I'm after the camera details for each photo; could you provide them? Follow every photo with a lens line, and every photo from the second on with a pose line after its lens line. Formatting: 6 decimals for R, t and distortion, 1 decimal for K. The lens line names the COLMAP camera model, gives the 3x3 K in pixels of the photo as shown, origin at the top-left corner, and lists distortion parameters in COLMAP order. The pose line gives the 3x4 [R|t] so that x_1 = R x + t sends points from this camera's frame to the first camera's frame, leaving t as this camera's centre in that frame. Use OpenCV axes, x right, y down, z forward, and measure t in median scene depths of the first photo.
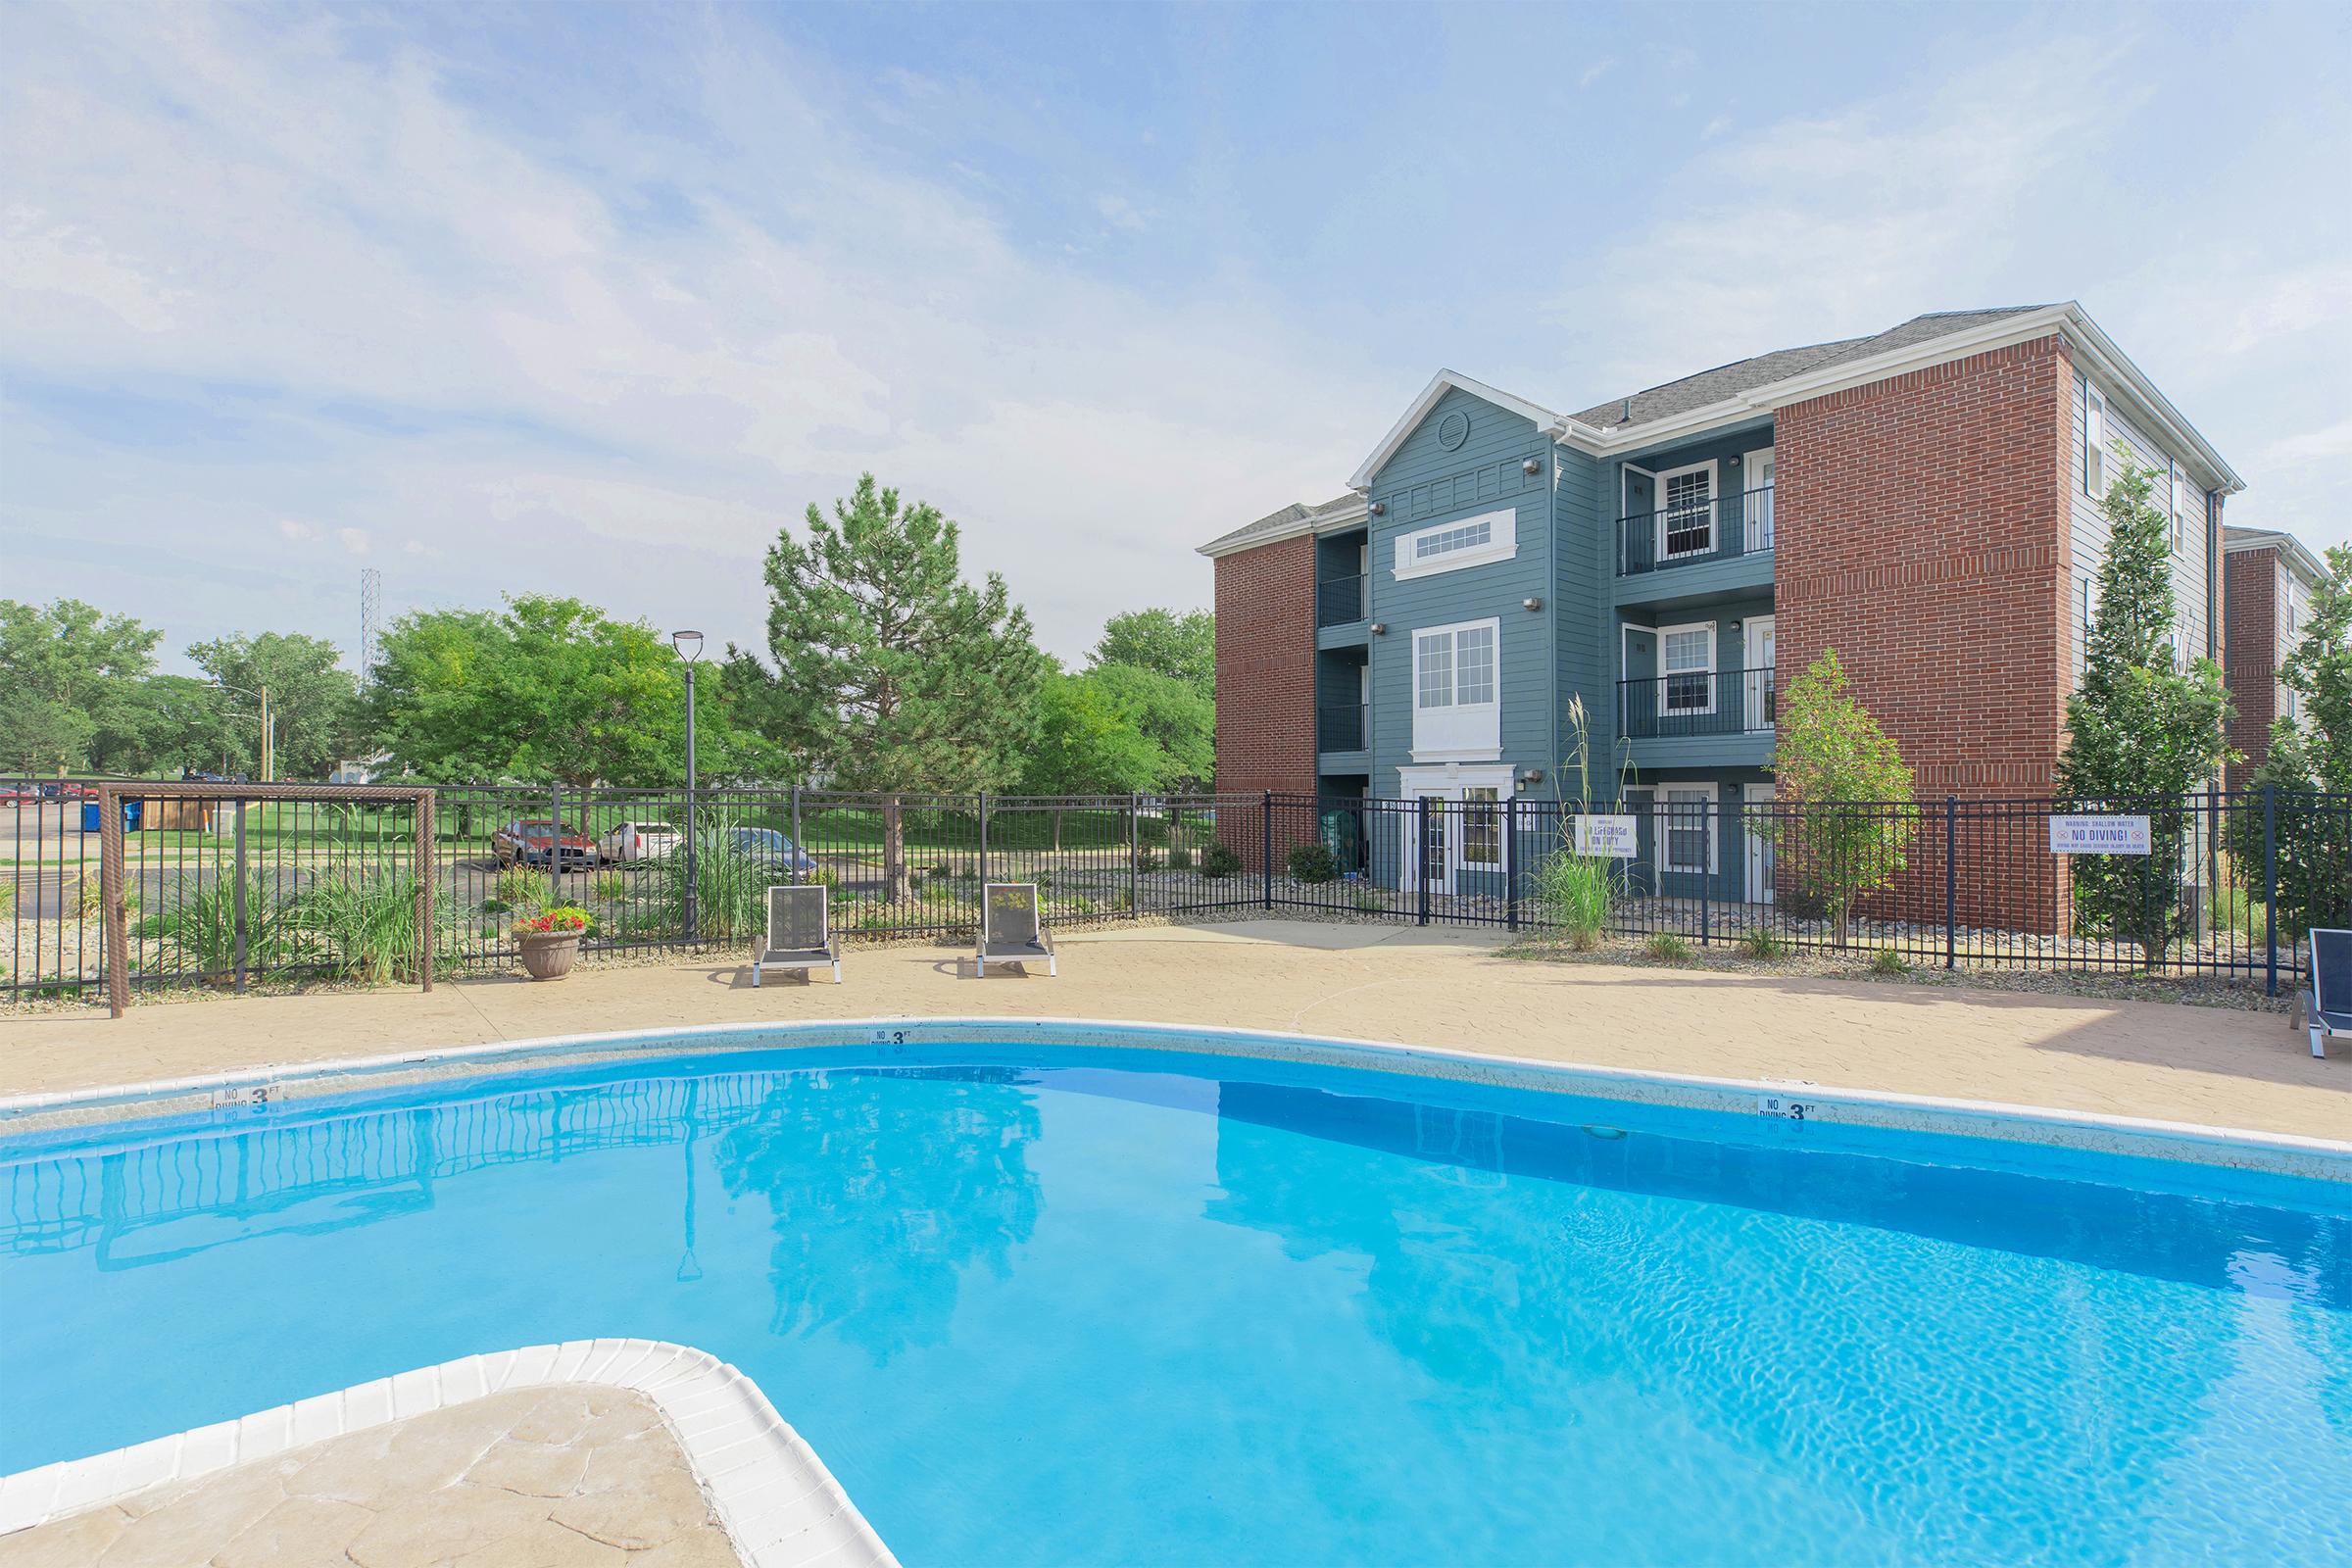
lens RADIAL K [[1087.1, 0, 1177.4], [0, 1087.1, 828.5], [0, 0, 1]] dist [-0.001735, 0.000183]
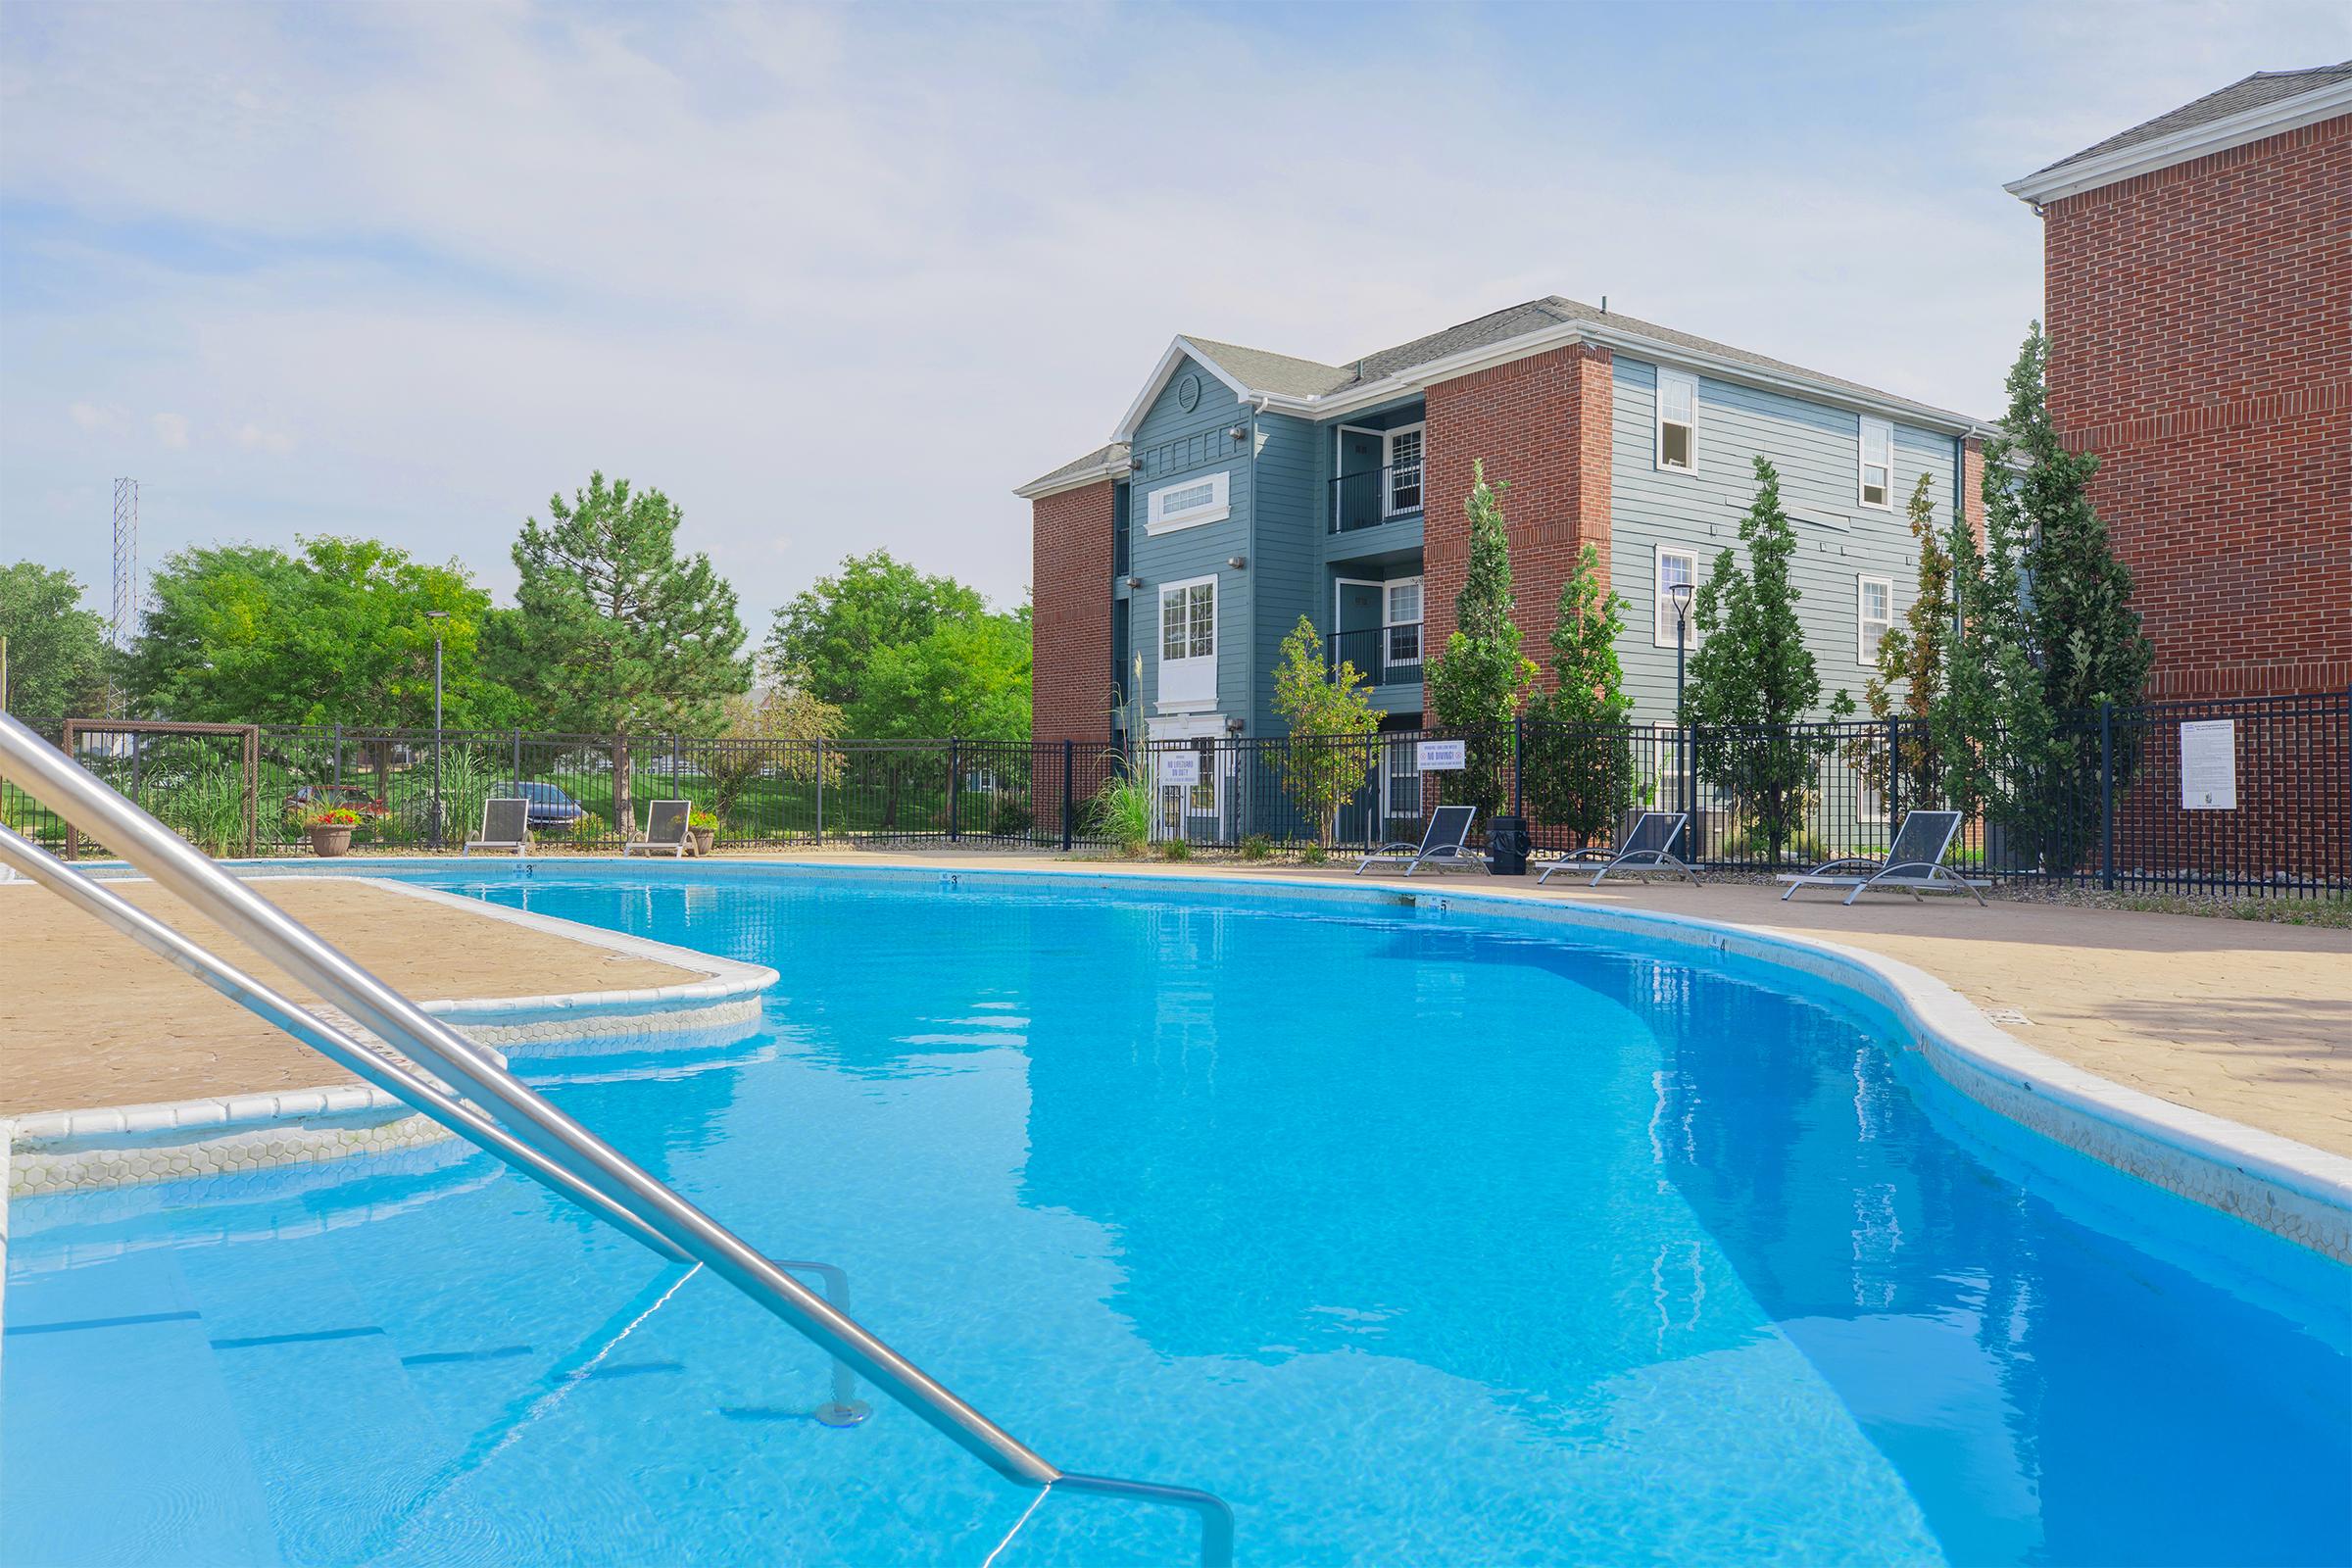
lens RADIAL K [[1663.1, 0, 1176.0], [0, 1663.1, 784.0], [0, 0, 1]] dist [0.003256, 0.000862]
pose [[0.997865, -0.002998, -0.065242, 0.335989], [0.001021, 0.999540, -0.030309, 0.052307], [0.065303, 0.030177, 0.997409, -0.554828]]
